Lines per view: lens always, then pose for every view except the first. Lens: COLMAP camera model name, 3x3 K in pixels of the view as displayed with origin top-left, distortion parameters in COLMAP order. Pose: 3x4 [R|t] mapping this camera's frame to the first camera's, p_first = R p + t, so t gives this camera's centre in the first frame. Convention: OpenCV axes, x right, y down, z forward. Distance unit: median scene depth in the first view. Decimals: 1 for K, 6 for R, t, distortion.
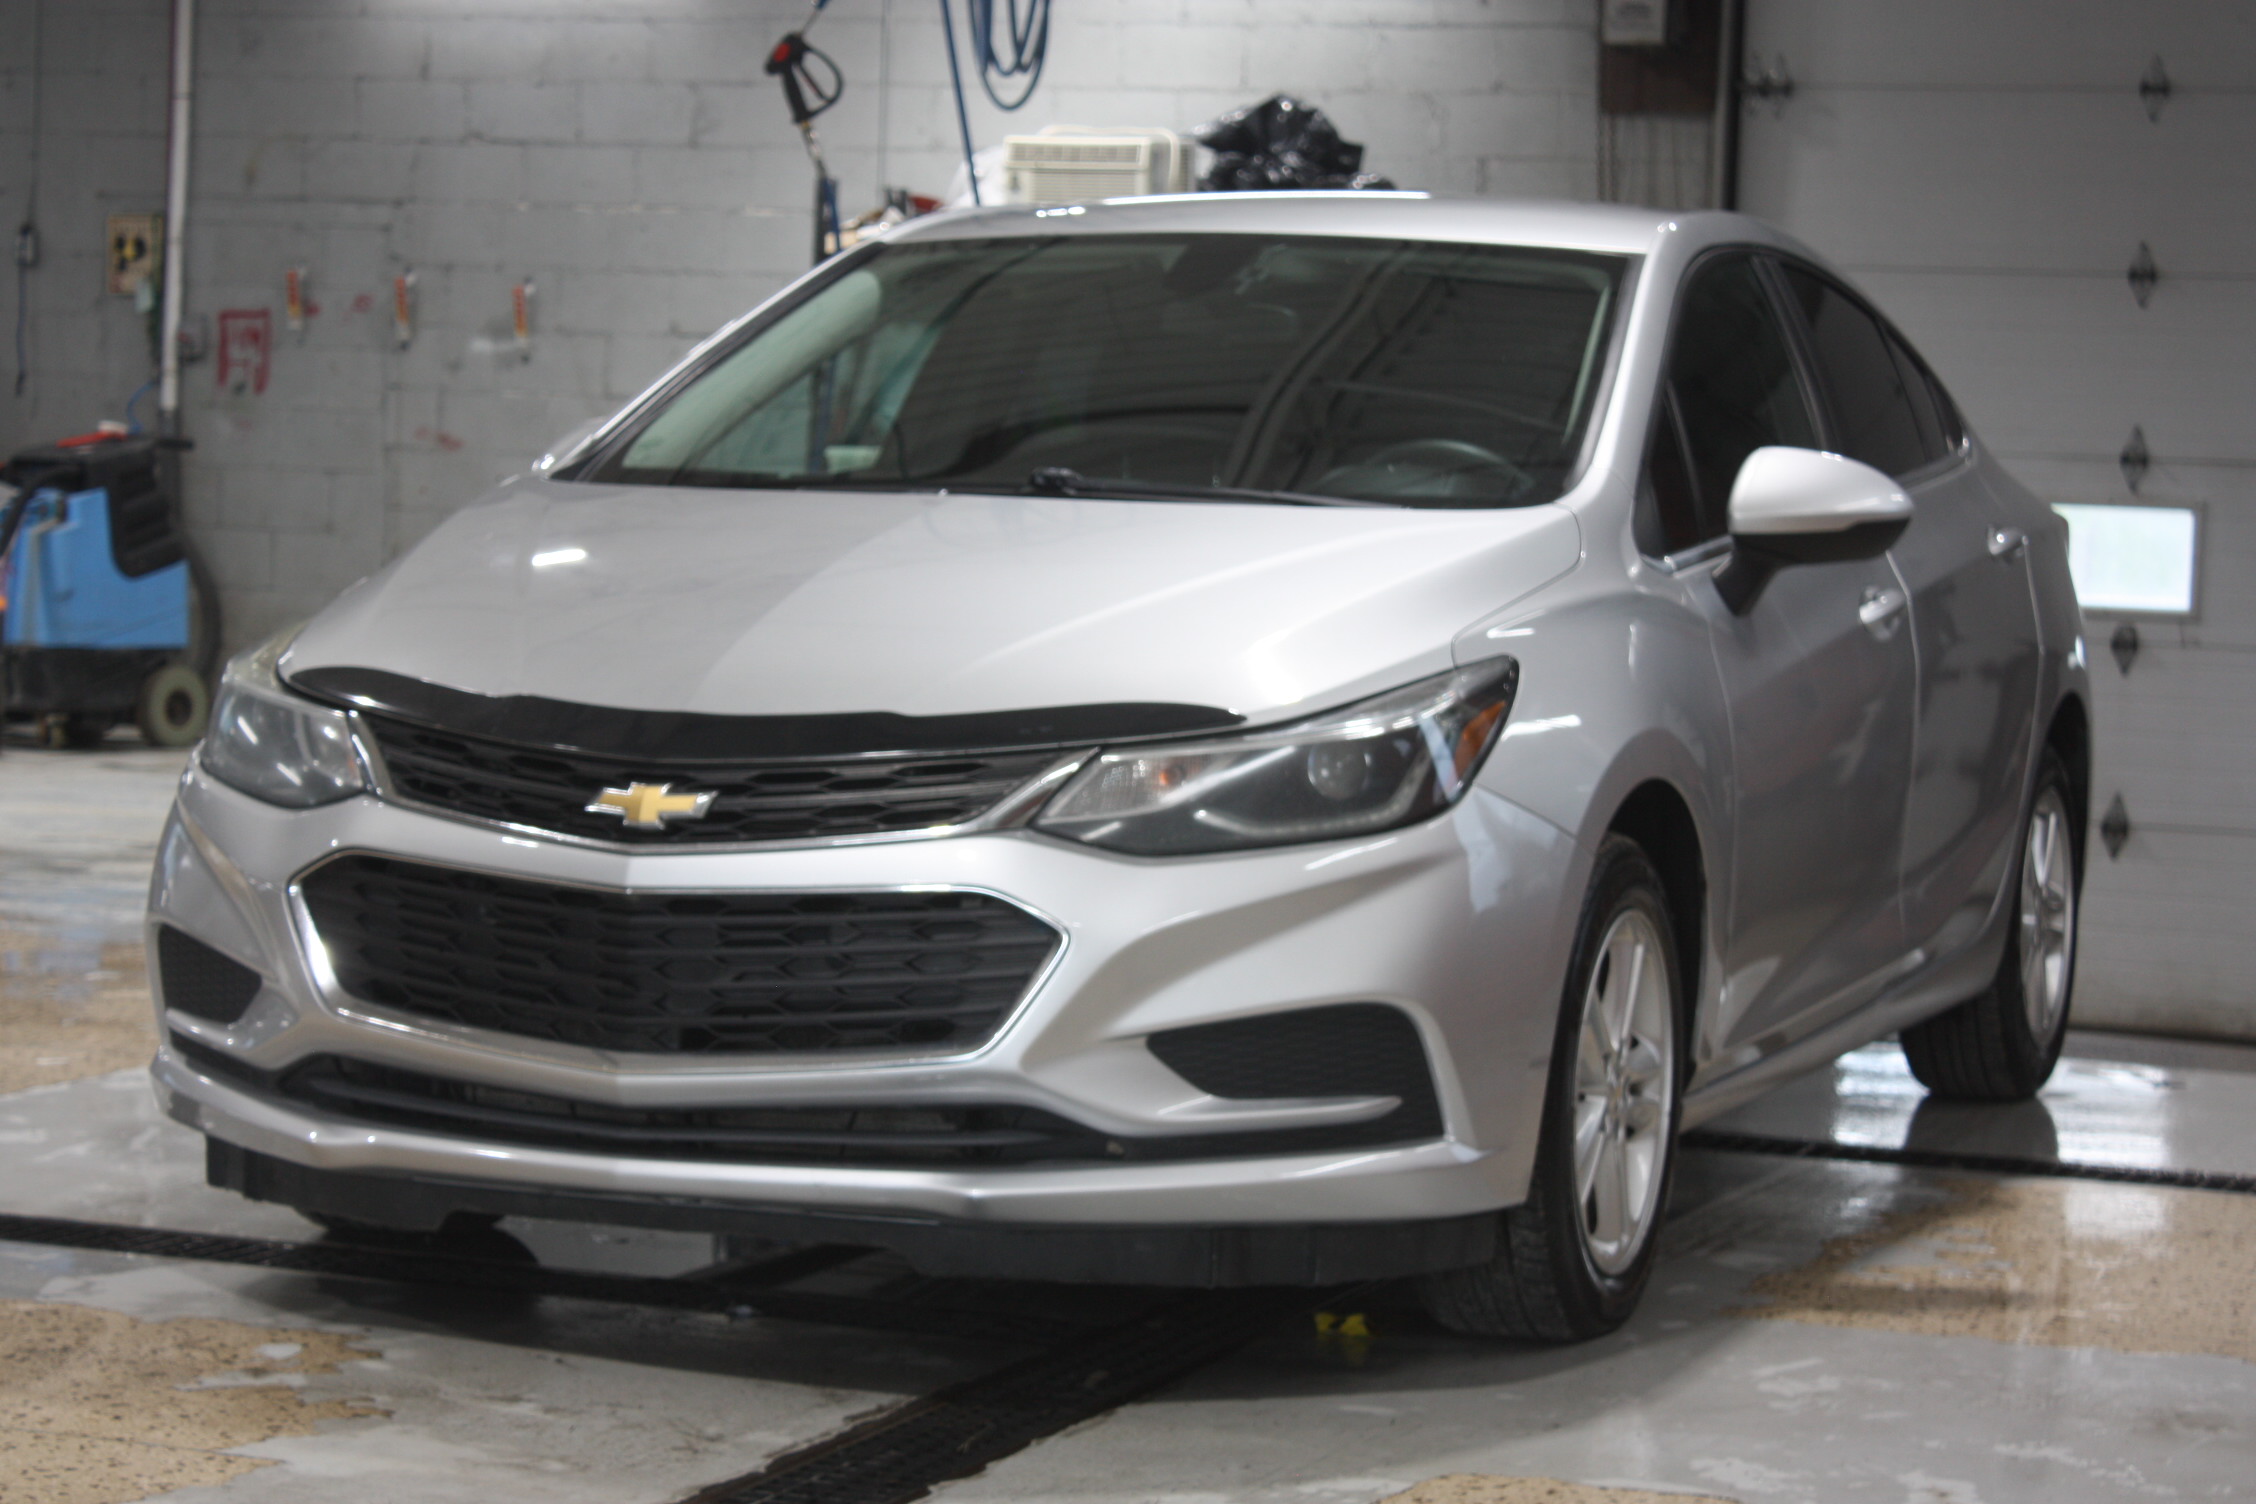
lens RADIAL K [[5434.1, 0, 1128.0], [0, 5434.1, 751.7], [0, 0, 1]] dist [0.057241, 0.000000]
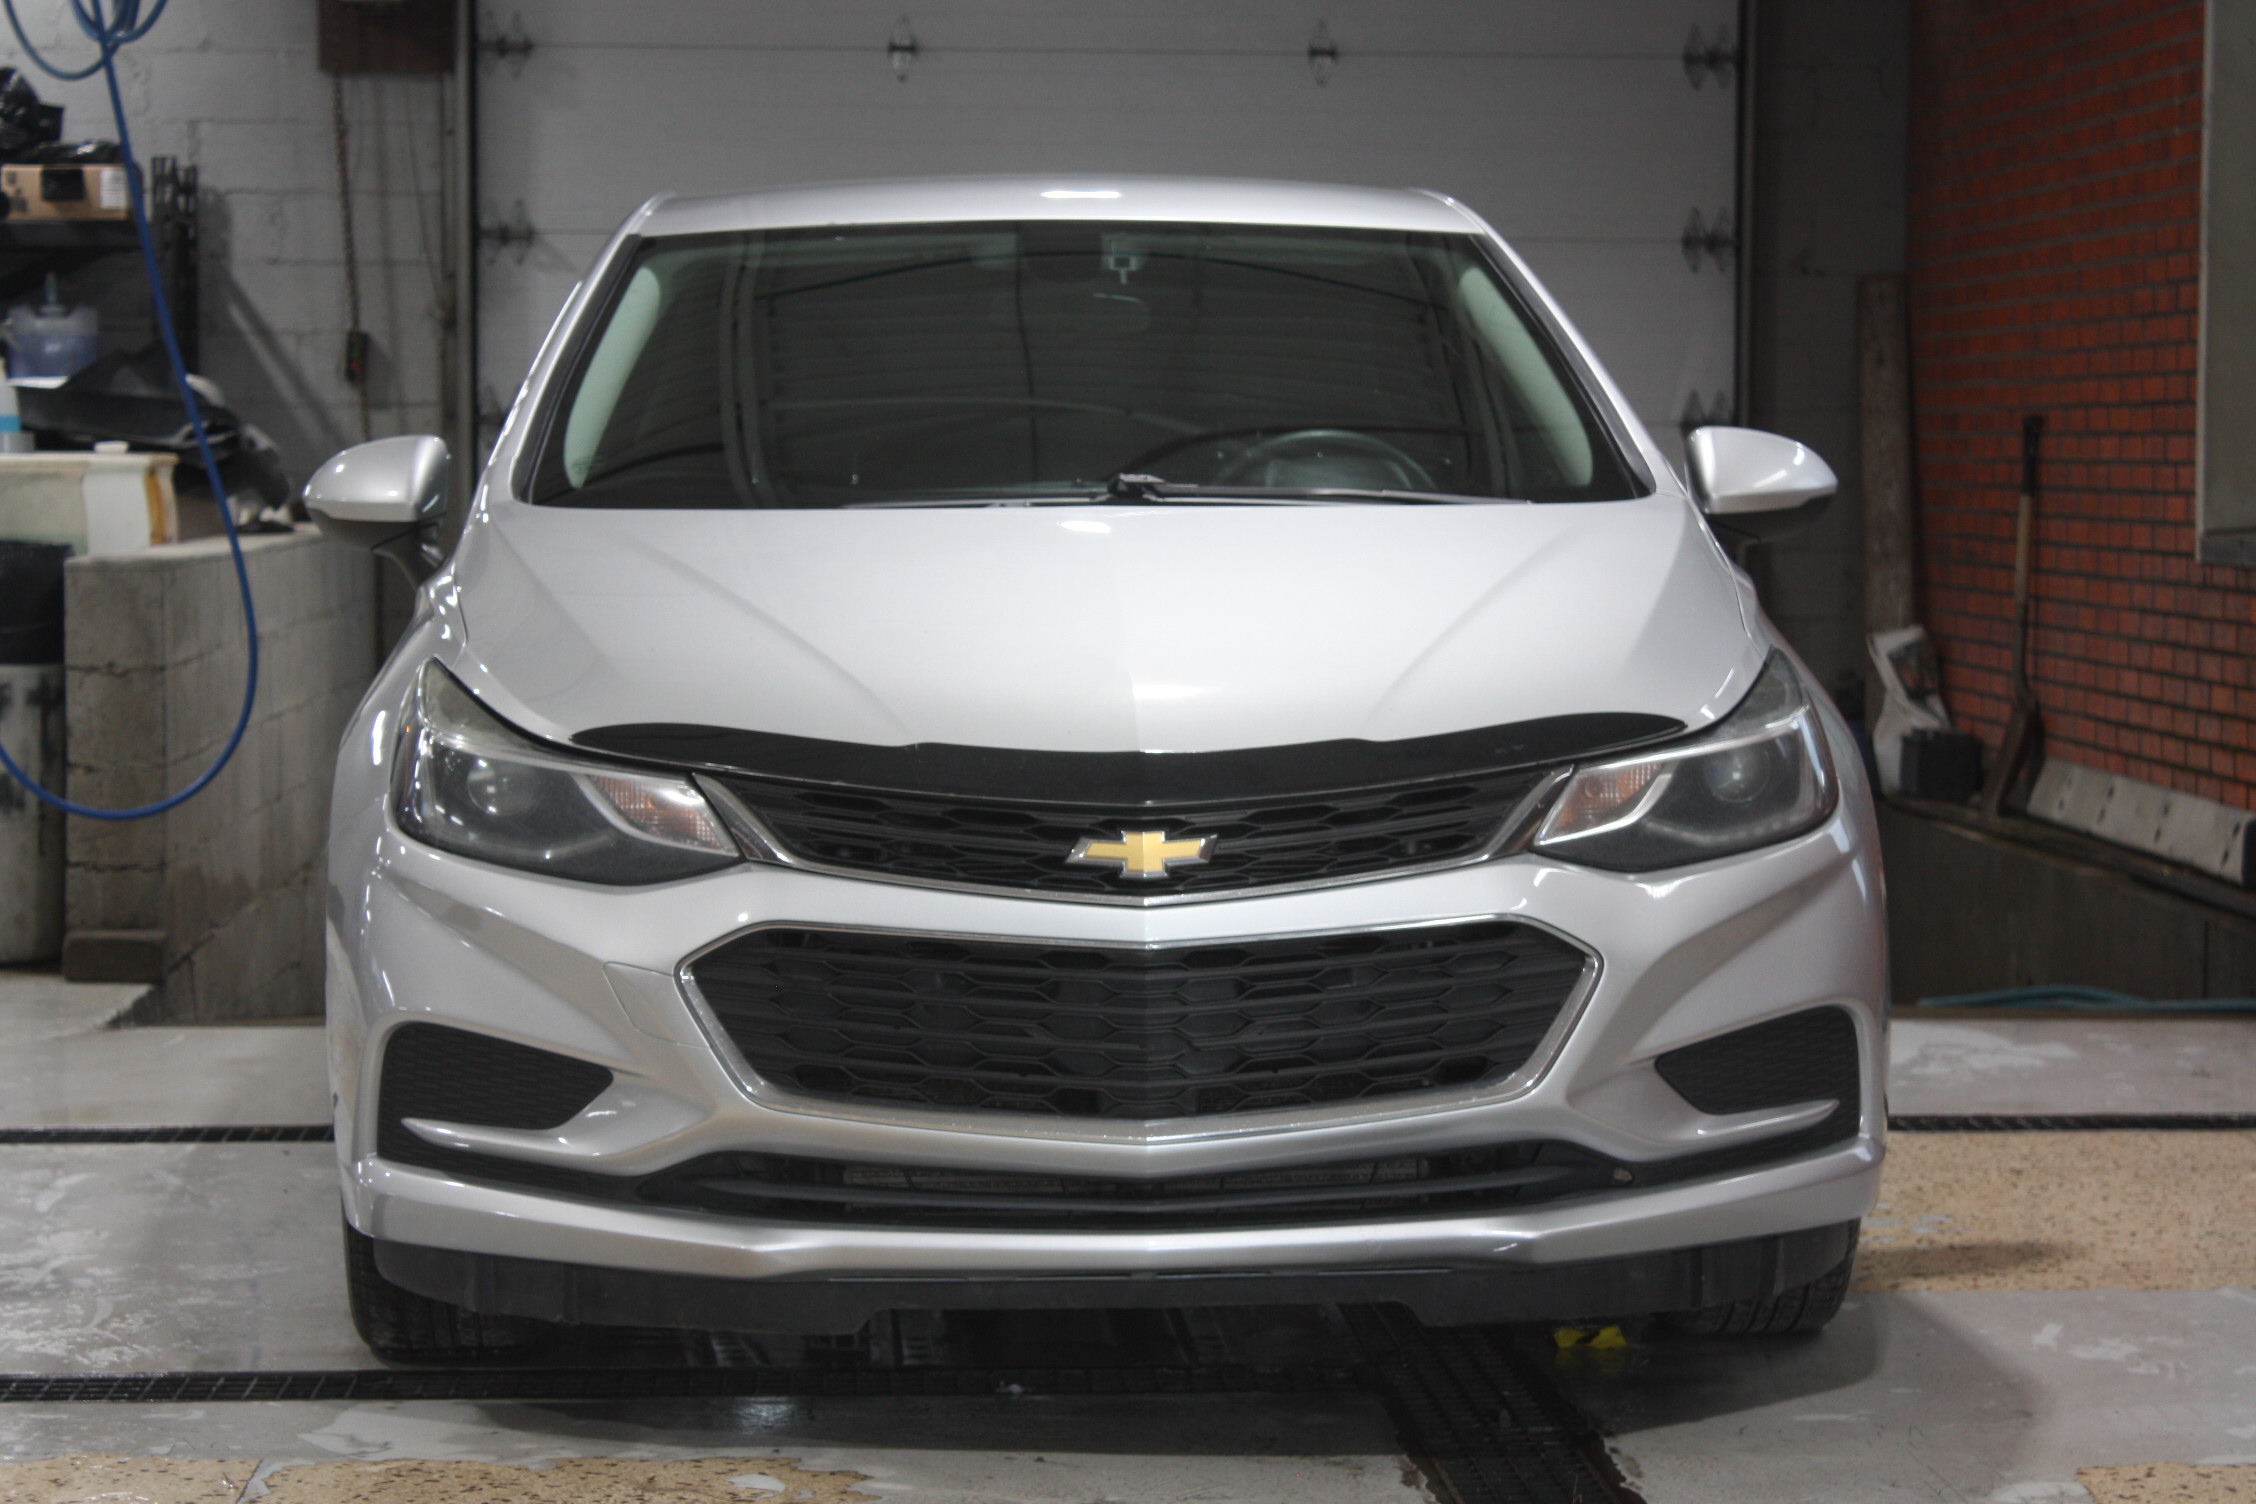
lens RADIAL K [[5502.7, 0, 1127.6], [0, 5502.7, 753.0], [0, 0, 1]] dist [0.220261, 0.000000]
pose [[0.912932, -0.059244, 0.403789, -0.470371], [0.055551, 0.998238, 0.020867, -0.027283], [-0.404314, 0.003380, 0.914614, 0.136102]]
